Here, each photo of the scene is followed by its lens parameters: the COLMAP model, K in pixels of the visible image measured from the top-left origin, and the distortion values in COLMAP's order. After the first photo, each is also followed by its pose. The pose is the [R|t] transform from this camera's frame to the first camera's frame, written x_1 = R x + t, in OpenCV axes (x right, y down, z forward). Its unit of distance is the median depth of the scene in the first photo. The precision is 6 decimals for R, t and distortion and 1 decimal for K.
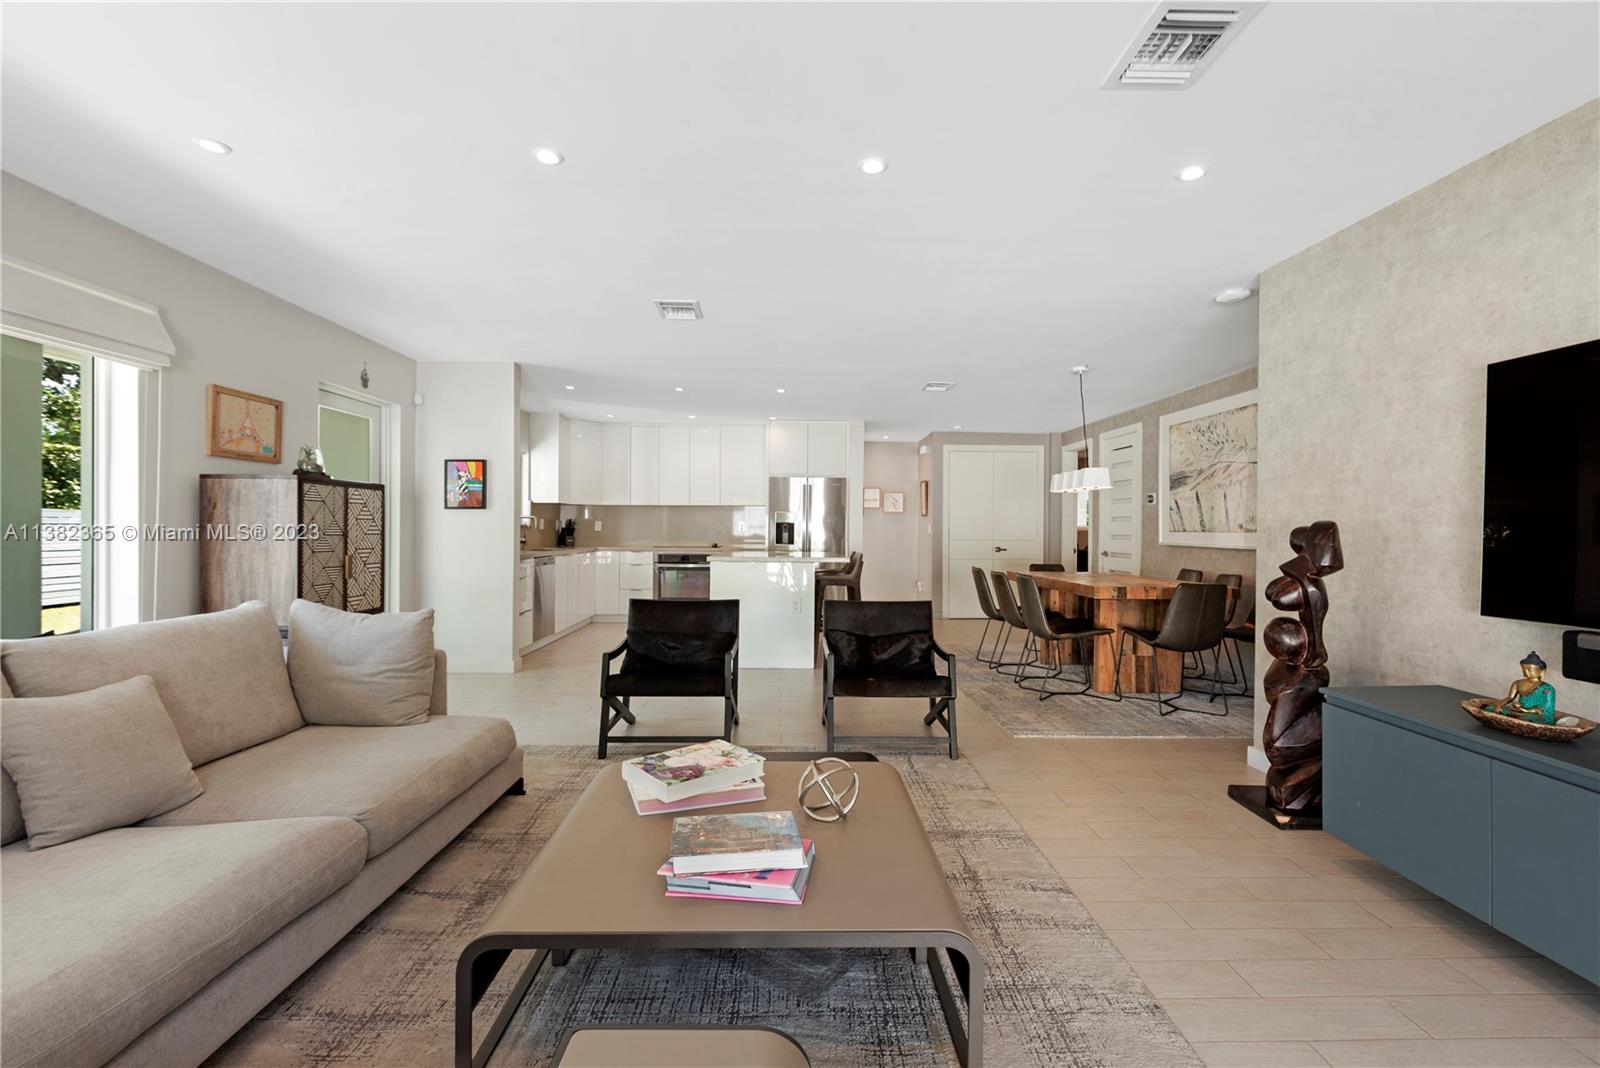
lens RADIAL K [[731.5, 0, 804.3], [0, 731.5, 535.5], [0, 0, 1]] dist [0.002571, 0.000043]
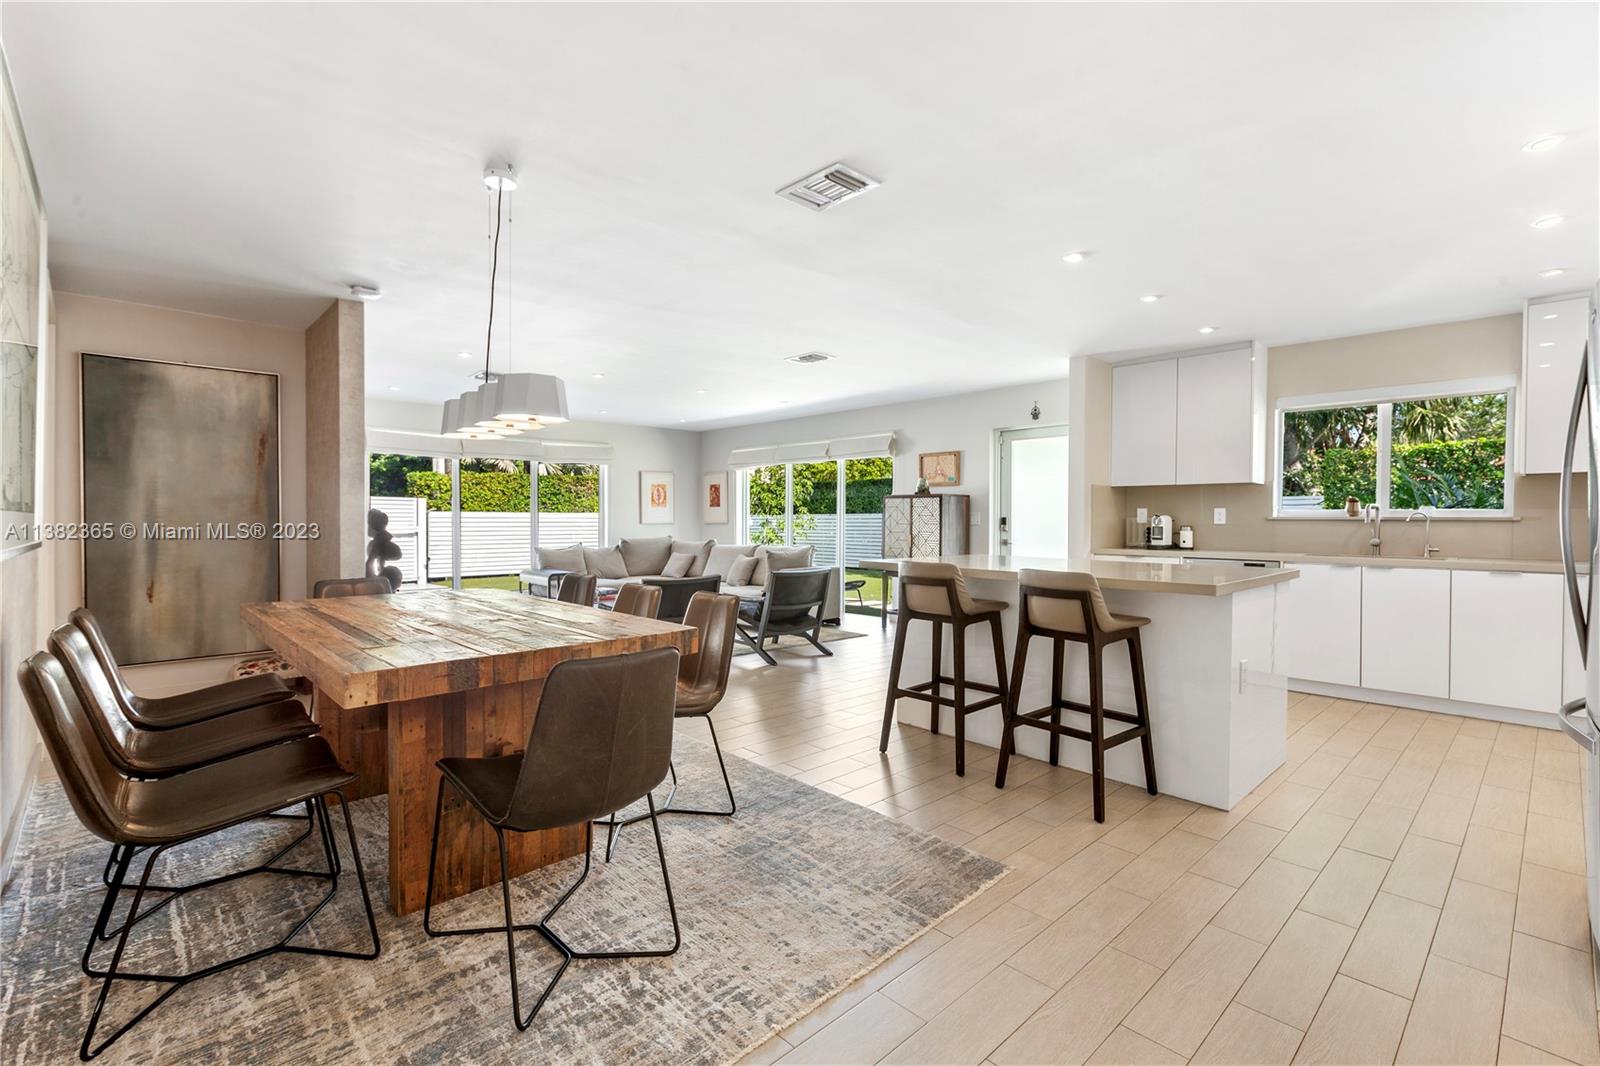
lens RADIAL K [[731.5, 0, 815.8], [0, 731.5, 529.6], [0, 0, 1]] dist [0.002571, 0.000043]
pose [[-0.742912, -0.003359, -0.669380, 0.471422], [-0.017881, 0.999730, 0.014829, -0.005421], [0.669150, 0.022986, -0.742772, 1.304518]]
